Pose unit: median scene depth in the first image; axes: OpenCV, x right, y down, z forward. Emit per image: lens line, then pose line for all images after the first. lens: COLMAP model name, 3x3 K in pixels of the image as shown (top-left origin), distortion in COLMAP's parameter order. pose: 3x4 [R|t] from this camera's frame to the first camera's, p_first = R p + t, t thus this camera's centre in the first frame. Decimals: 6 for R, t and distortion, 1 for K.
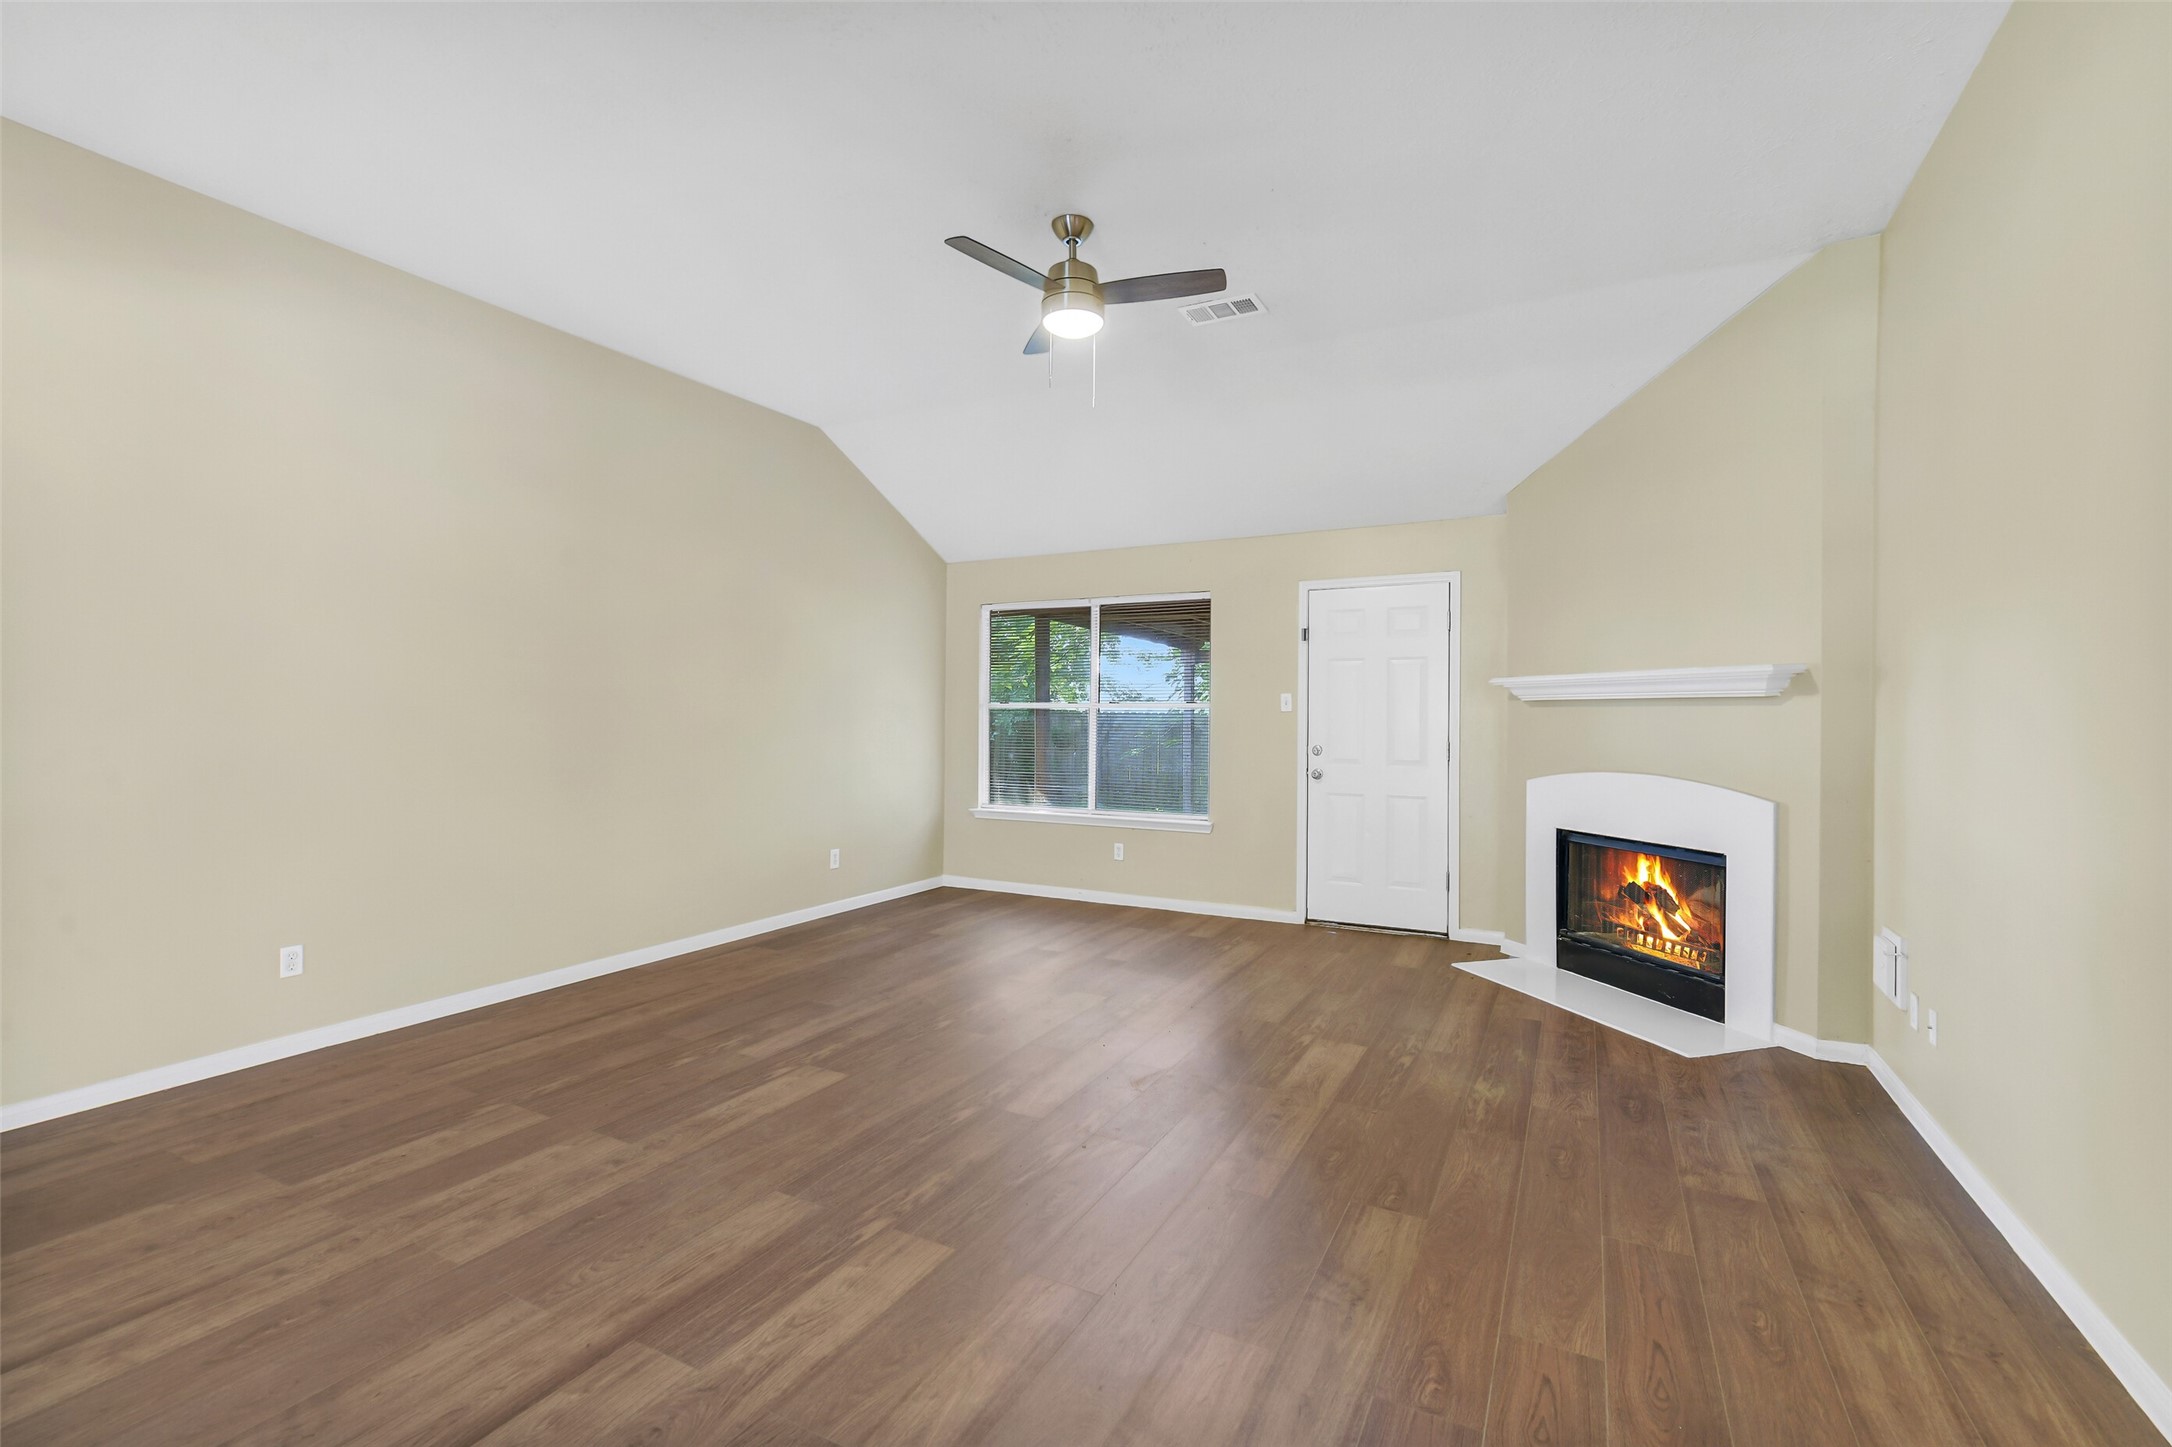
lens RADIAL K [[939.4, 0, 1086.0], [0, 939.4, 723.5], [0, 0, 1]] dist [-0.002341, -0.000193]
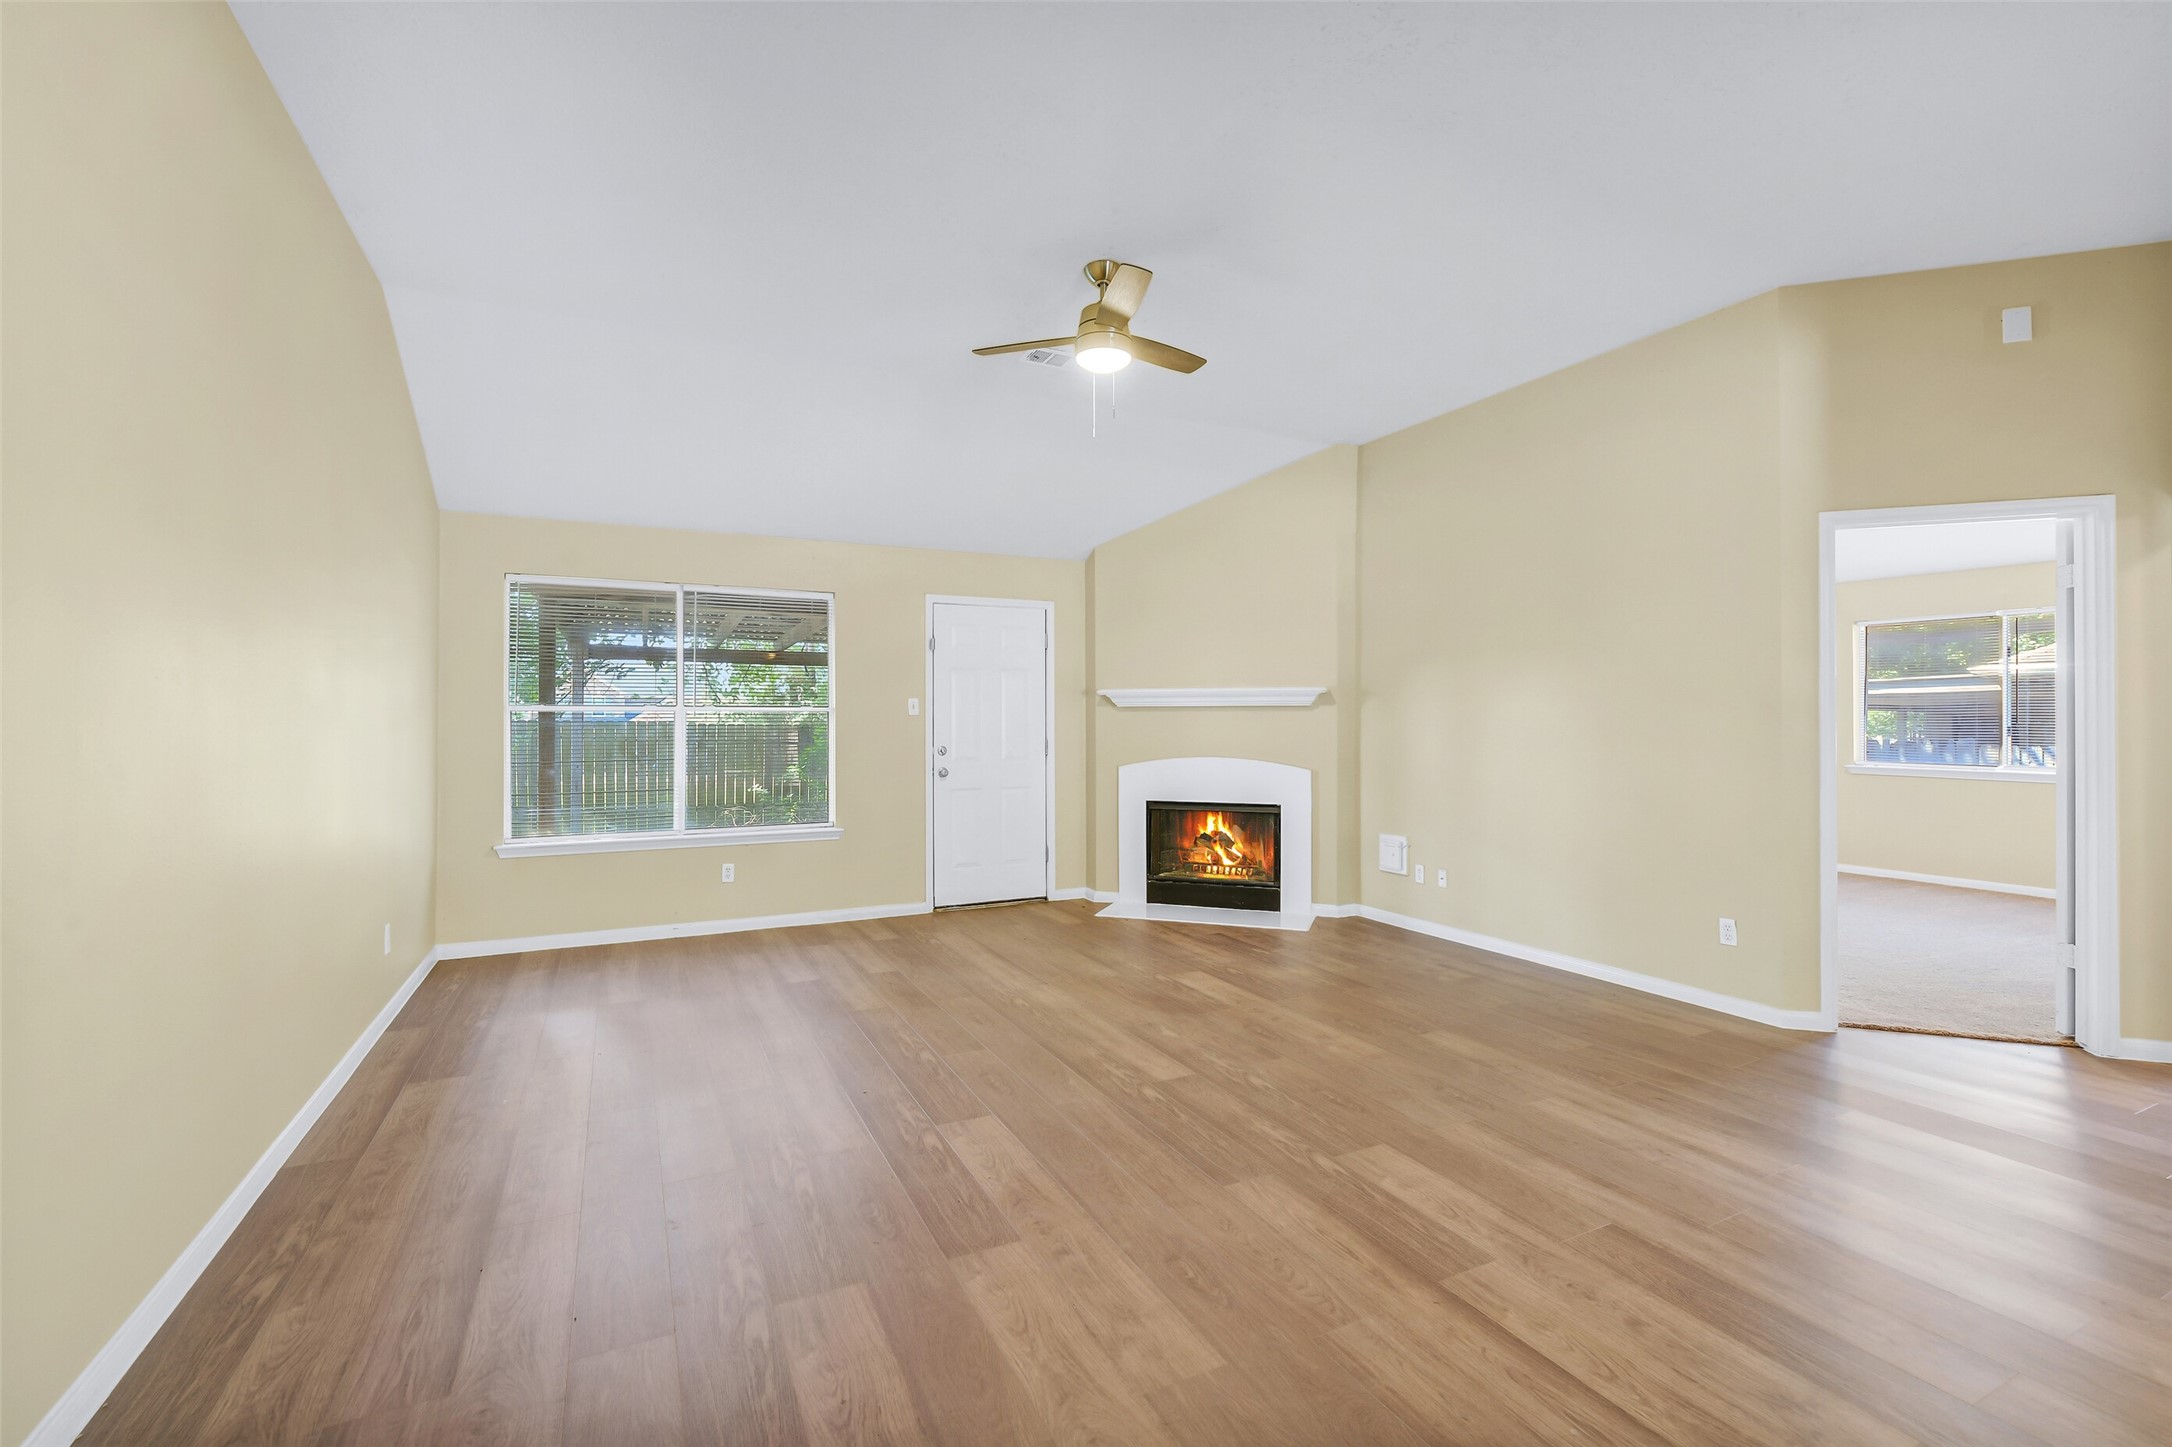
lens RADIAL K [[939.7, 0, 1086.0], [0, 939.7, 723.5], [0, 0, 1]] dist [0.015750, -0.000158]
pose [[0.587270, -0.008595, 0.809345, -0.710406], [0.010735, 0.999938, 0.002829, -0.005783], [-0.809320, 0.007027, 0.587326, 0.292982]]
